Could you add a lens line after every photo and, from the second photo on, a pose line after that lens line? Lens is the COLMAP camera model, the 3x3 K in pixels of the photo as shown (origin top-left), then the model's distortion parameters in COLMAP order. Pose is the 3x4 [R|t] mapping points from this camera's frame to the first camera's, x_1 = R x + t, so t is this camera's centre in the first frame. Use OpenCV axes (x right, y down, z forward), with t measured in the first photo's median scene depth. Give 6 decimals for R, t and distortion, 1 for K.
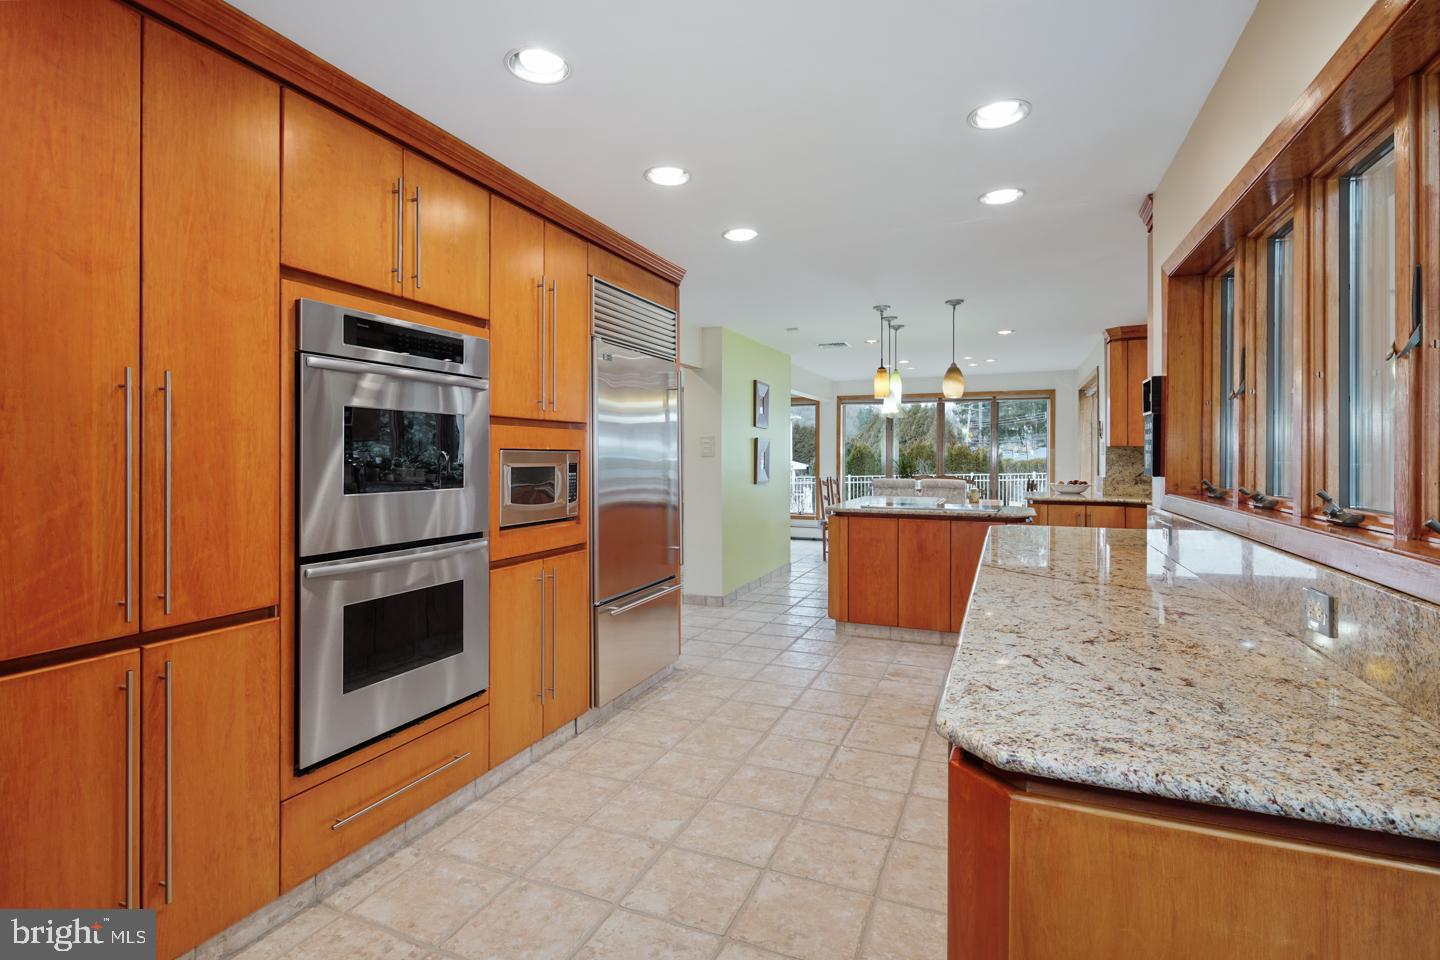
lens RADIAL K [[704.3, 0, 718.2], [0, 704.3, 467.3], [0, 0, 1]] dist [0.008415, -0.000328]
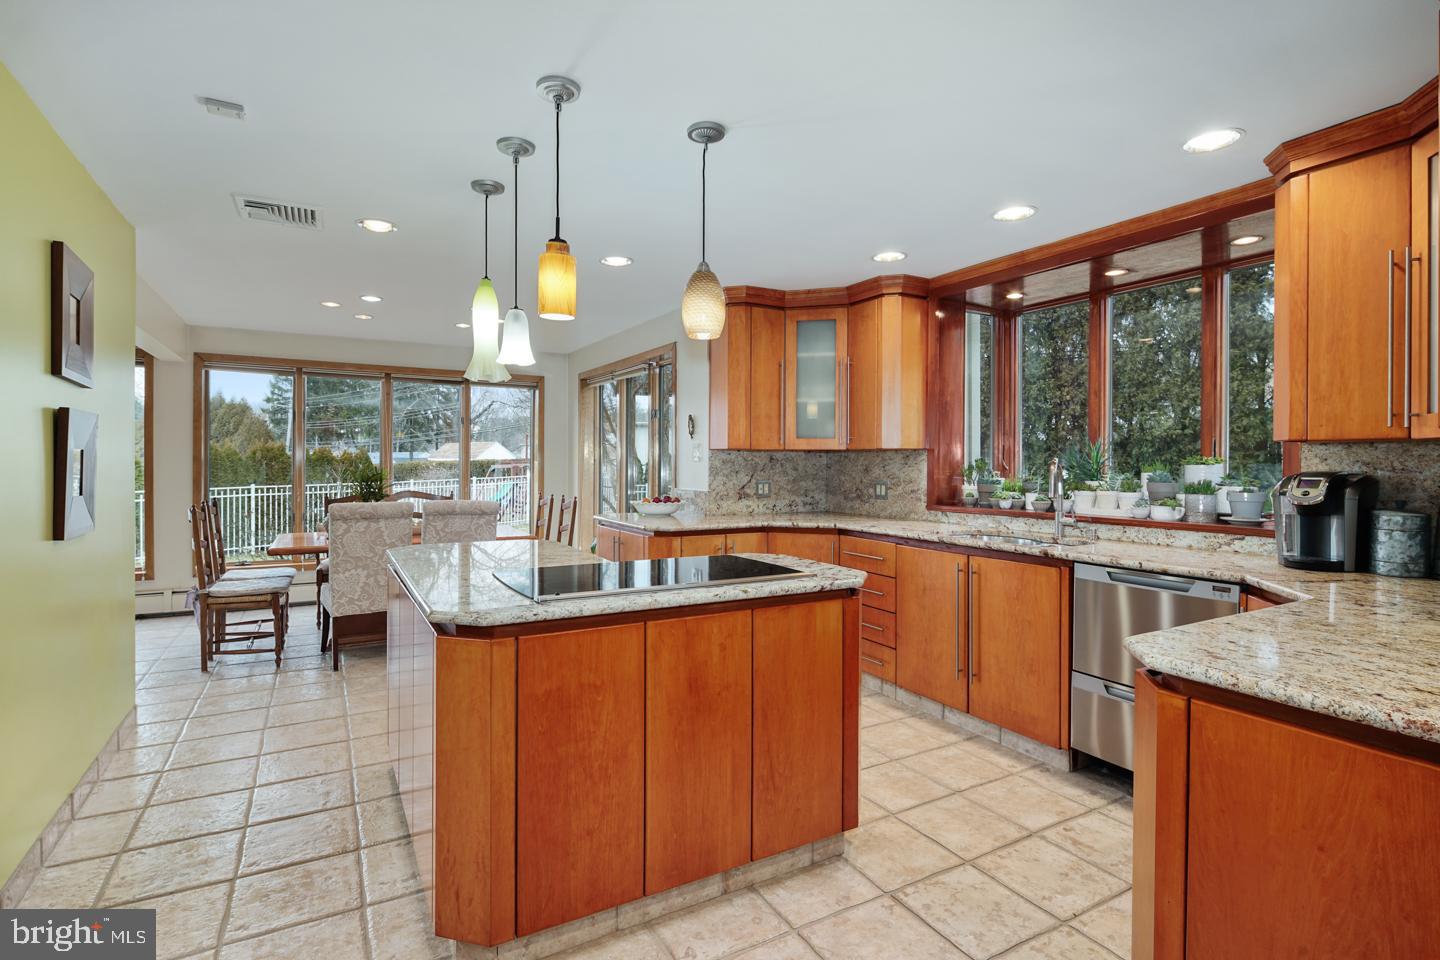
lens RADIAL K [[704.3, 0, 719.3], [0, 704.3, 471.3], [0, 0, 1]] dist [0.008415, -0.000328]
pose [[0.623820, -0.007651, 0.781531, -0.025003], [0.008792, 0.999958, 0.002772, -0.011265], [-0.781519, 0.005142, 0.623861, 0.701565]]
